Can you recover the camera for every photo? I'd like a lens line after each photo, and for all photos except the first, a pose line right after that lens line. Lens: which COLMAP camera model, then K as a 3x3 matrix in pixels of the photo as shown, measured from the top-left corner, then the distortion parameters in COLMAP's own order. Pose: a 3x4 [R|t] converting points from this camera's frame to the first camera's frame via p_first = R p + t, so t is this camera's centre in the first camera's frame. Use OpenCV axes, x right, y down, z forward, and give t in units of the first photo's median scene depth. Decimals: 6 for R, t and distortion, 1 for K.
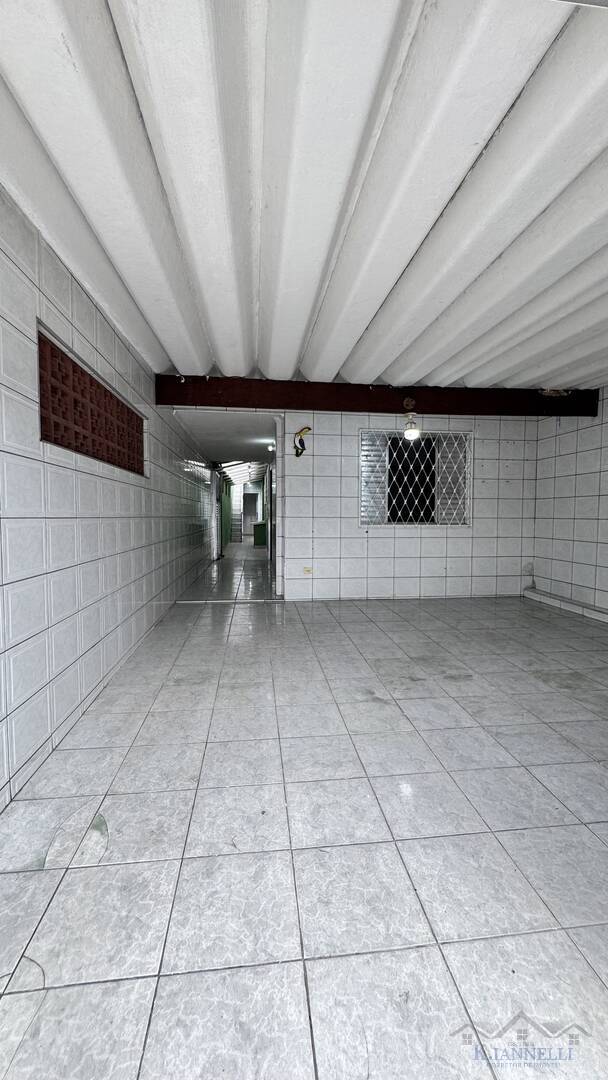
lens RADIAL K [[434.3, 0, 302.0], [0, 434.3, 535.9], [0, 0, 1]] dist [-0.003355, 0.001272]
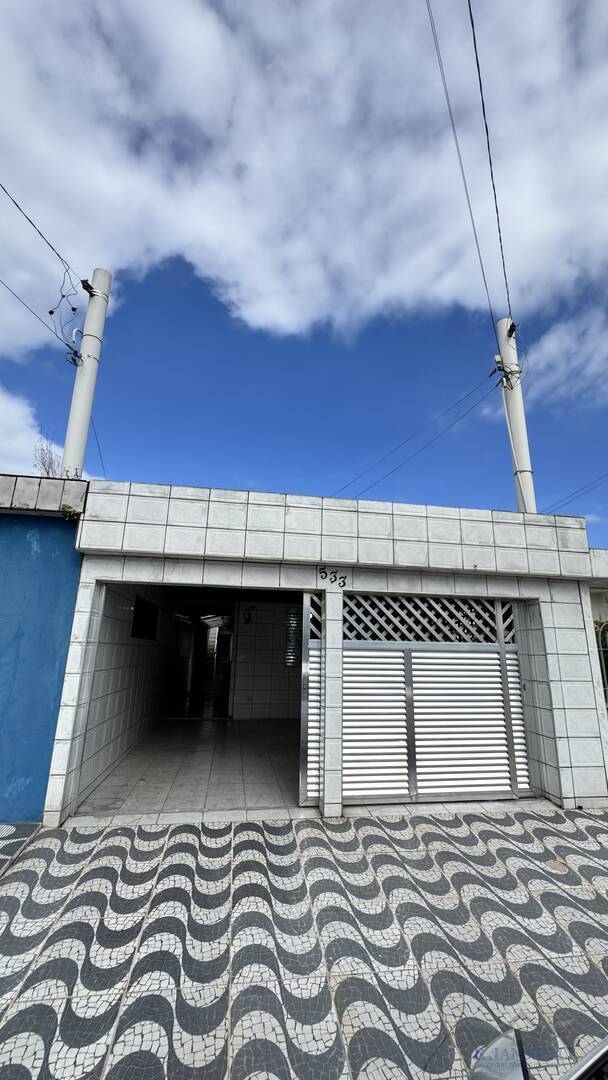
lens RADIAL K [[434.3, 0, 305.7], [0, 434.3, 539.5], [0, 0, 1]] dist [-0.003355, 0.001272]
pose [[0.998450, 0.028393, 0.047869, 0.201078], [-0.012756, 0.953934, -0.299745, -0.000236], [-0.054174, 0.298670, 0.952818, -1.067112]]
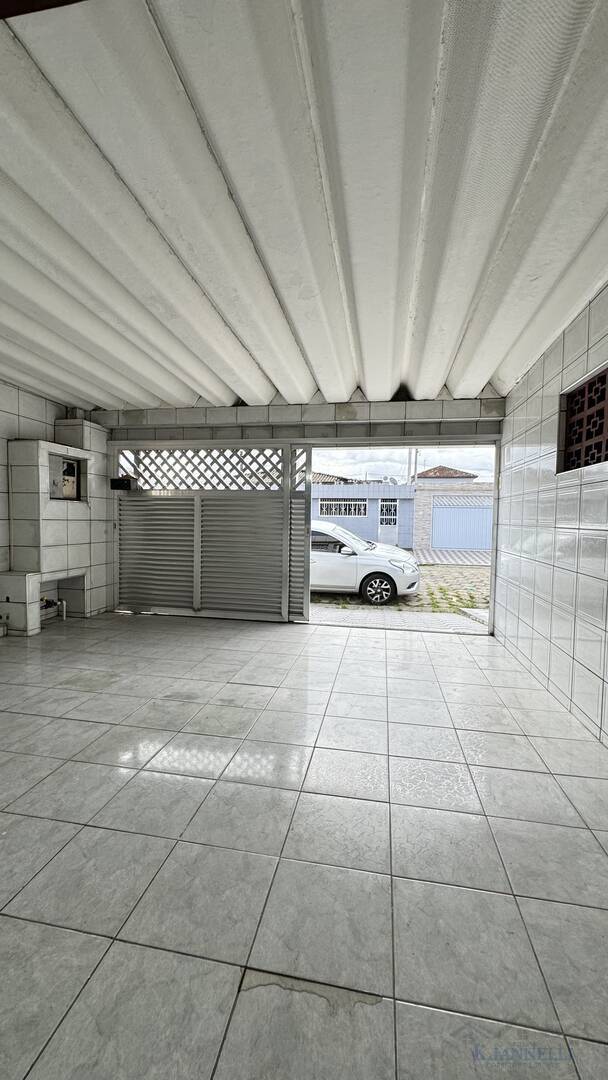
lens RADIAL K [[434.3, 0, 303.7], [0, 434.3, 537.8], [0, 0, 1]] dist [-0.003355, 0.001272]
pose [[-0.958514, -0.030611, 0.283399, -0.116542], [-0.004621, 0.995755, 0.091925, -0.080173], [-0.285009, 0.086802, -0.954586, 1.541653]]
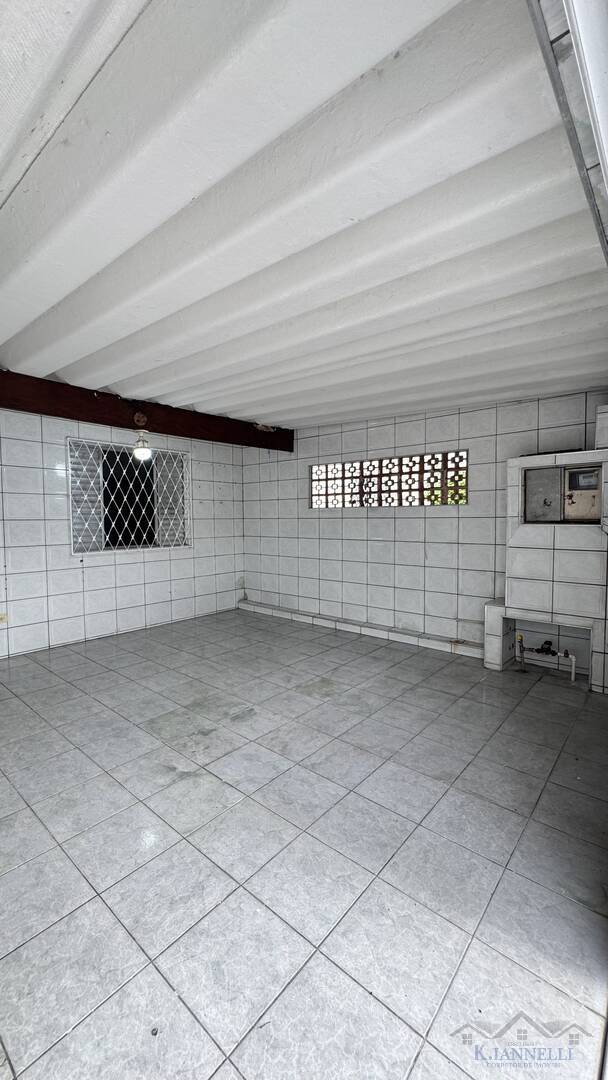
lens RADIAL K [[434.3, 0, 306.8], [0, 434.3, 535.4], [0, 0, 1]] dist [-0.003355, 0.001272]
pose [[0.728325, -0.035794, 0.684296, -0.172471], [0.042642, 0.999067, 0.006873, -0.073964], [-0.683904, 0.024174, 0.729172, 0.146386]]
